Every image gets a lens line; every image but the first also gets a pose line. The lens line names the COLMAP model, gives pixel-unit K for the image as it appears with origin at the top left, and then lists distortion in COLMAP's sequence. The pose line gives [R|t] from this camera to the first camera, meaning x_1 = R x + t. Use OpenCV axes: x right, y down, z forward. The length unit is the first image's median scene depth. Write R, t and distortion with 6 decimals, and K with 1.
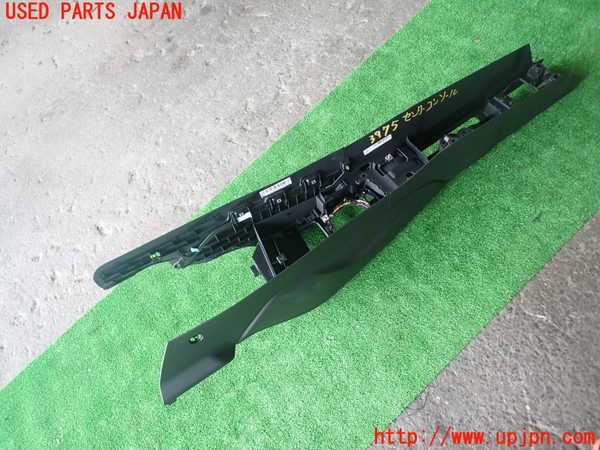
lens RADIAL K [[443.0, 0, 300.8], [0, 443.0, 223.5], [0, 0, 1]] dist [0.010118, -0.012165]
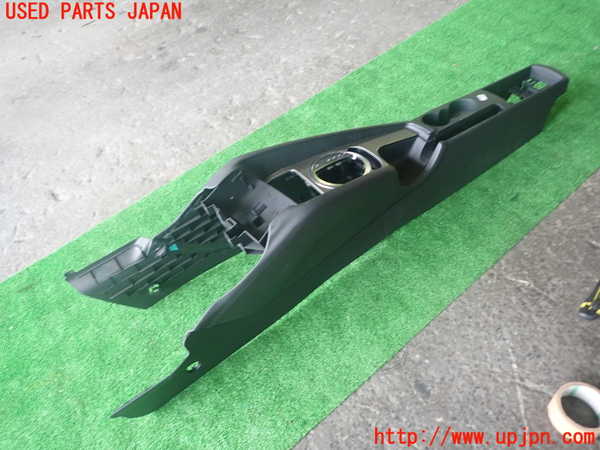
lens RADIAL K [[443.0, 0, 298.1], [0, 443.0, 224.6], [0, 0, 1]] dist [0.010118, -0.012165]
pose [[0.988400, 0.122842, 0.089305, -0.032329], [-0.099891, 0.968758, -0.227000, 0.264786], [-0.114400, 0.215446, 0.969792, 0.068888]]
